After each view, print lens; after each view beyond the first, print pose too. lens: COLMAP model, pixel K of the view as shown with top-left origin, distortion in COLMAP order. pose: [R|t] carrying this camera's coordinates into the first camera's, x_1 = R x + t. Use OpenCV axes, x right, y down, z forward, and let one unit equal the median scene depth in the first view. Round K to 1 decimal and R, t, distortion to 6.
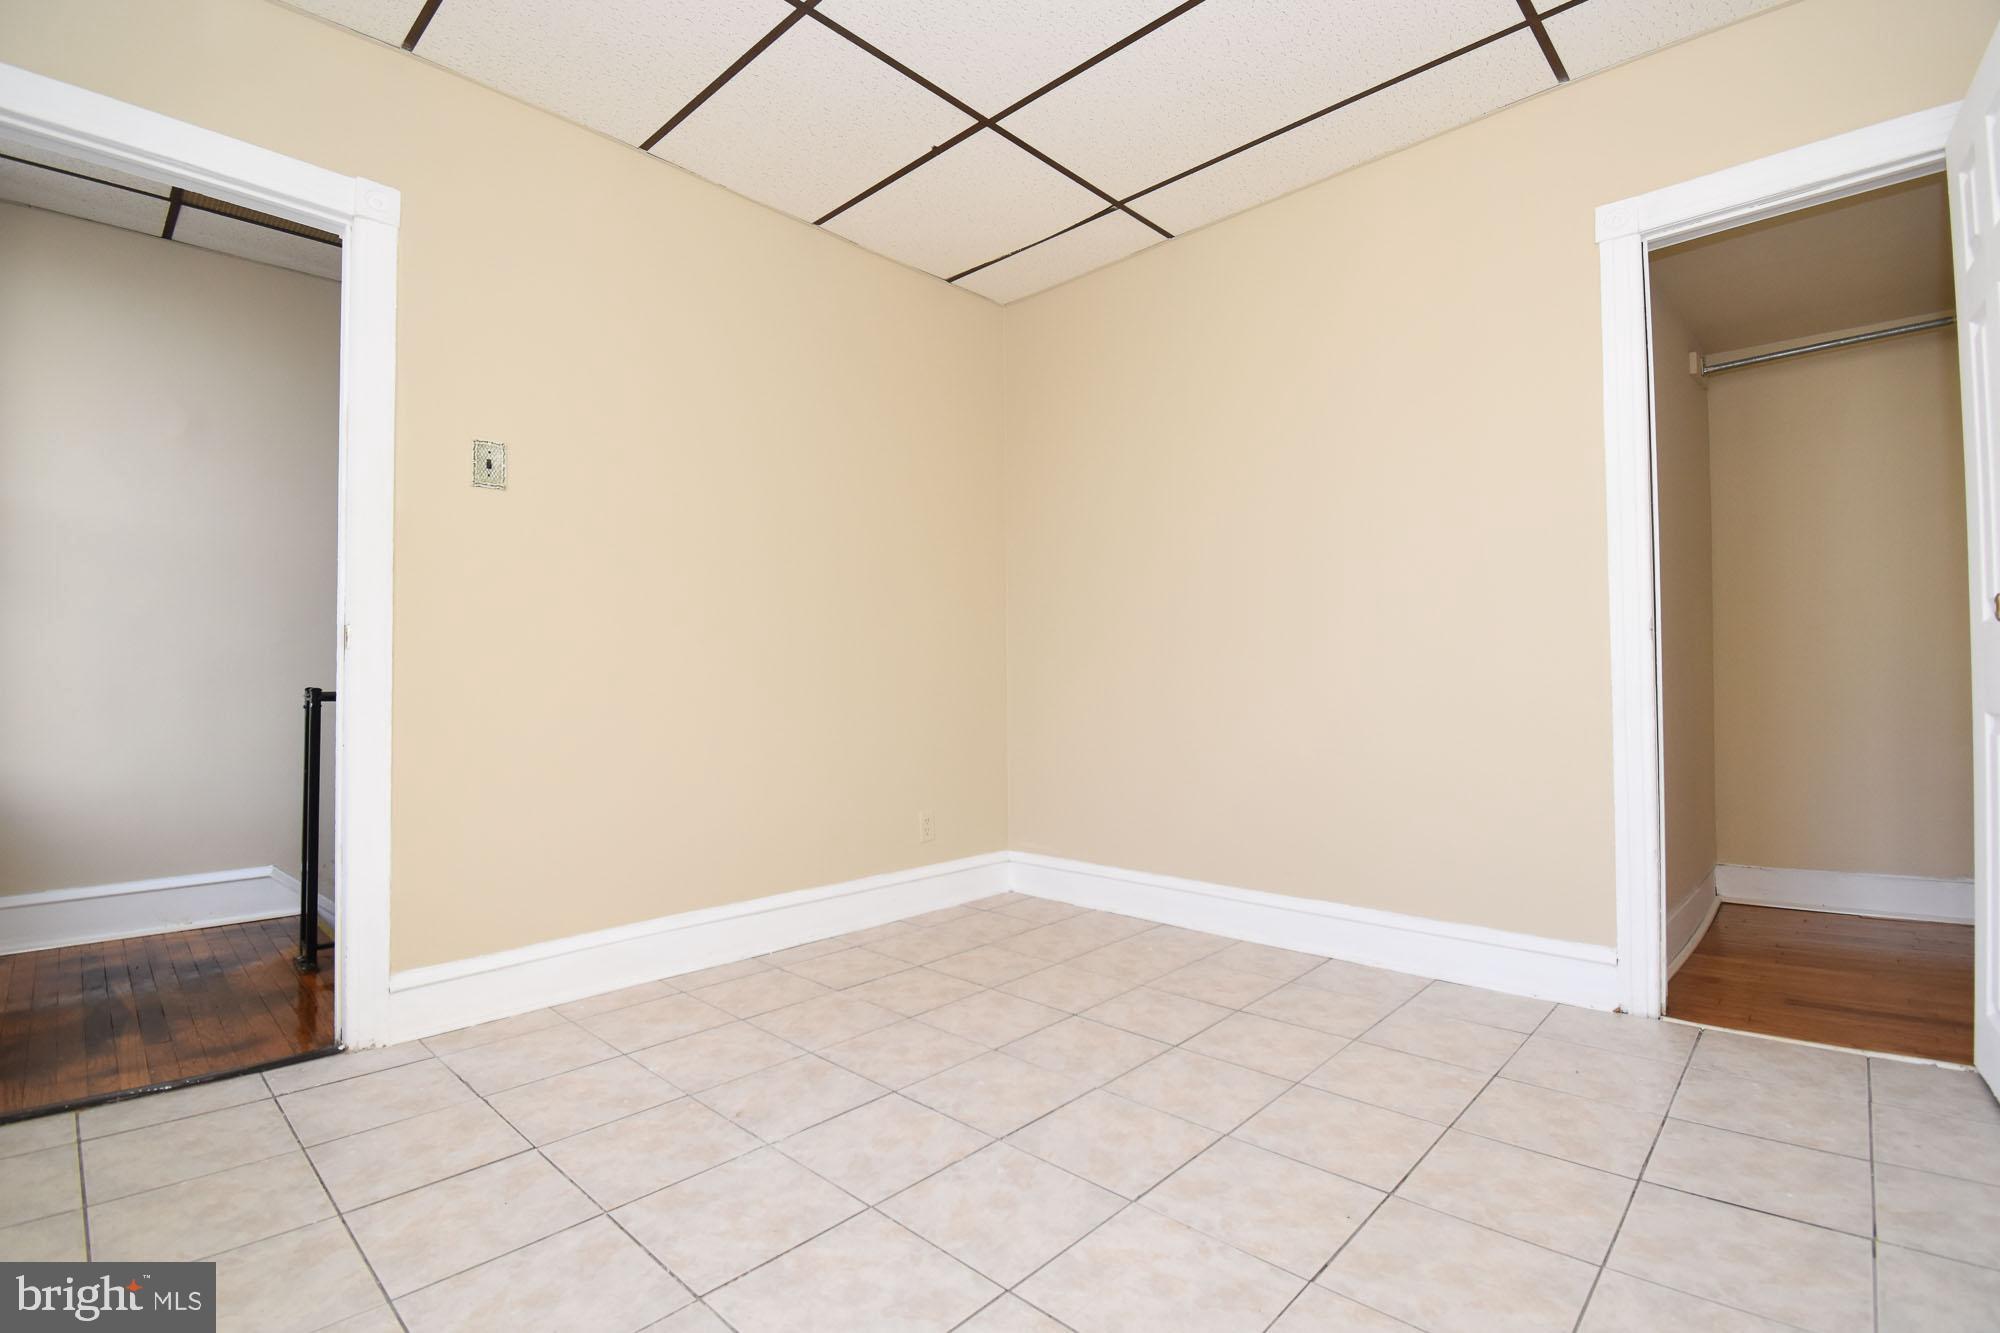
lens RADIAL K [[920.8, 0, 1003.9], [0, 920.8, 648.0], [0, 0, 1]] dist [0.019342, -0.026072]
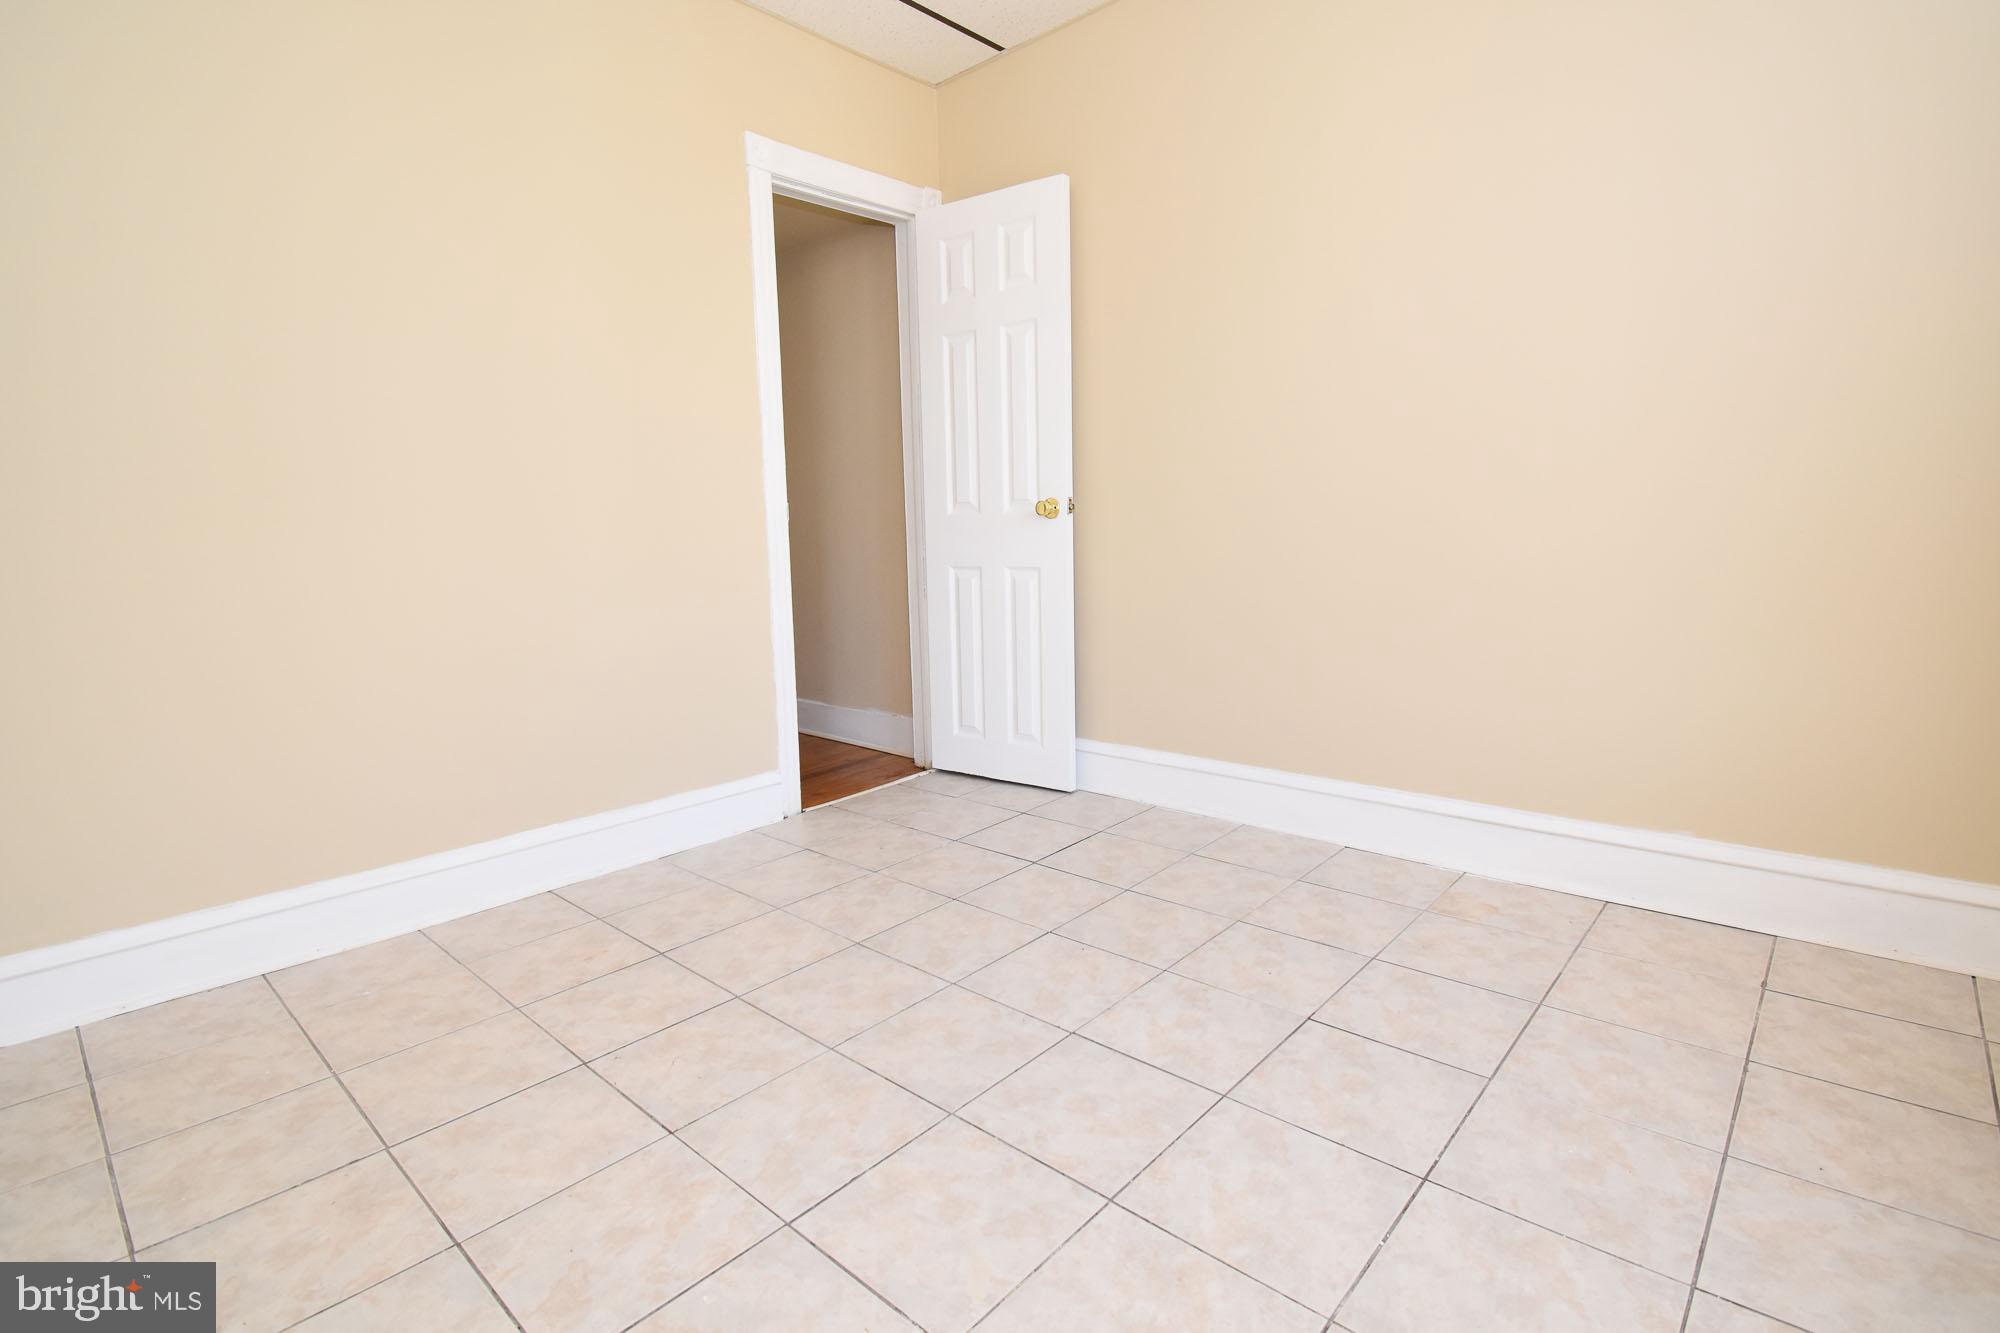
lens RADIAL K [[920.8, 0, 1003.9], [0, 920.8, 648.0], [0, 0, 1]] dist [0.019342, -0.026072]
pose [[-0.016408, -0.114727, 0.993262, -0.608710], [-0.007325, 0.993382, 0.114620, 0.009843], [-0.999839, -0.005395, -0.017140, 0.742744]]
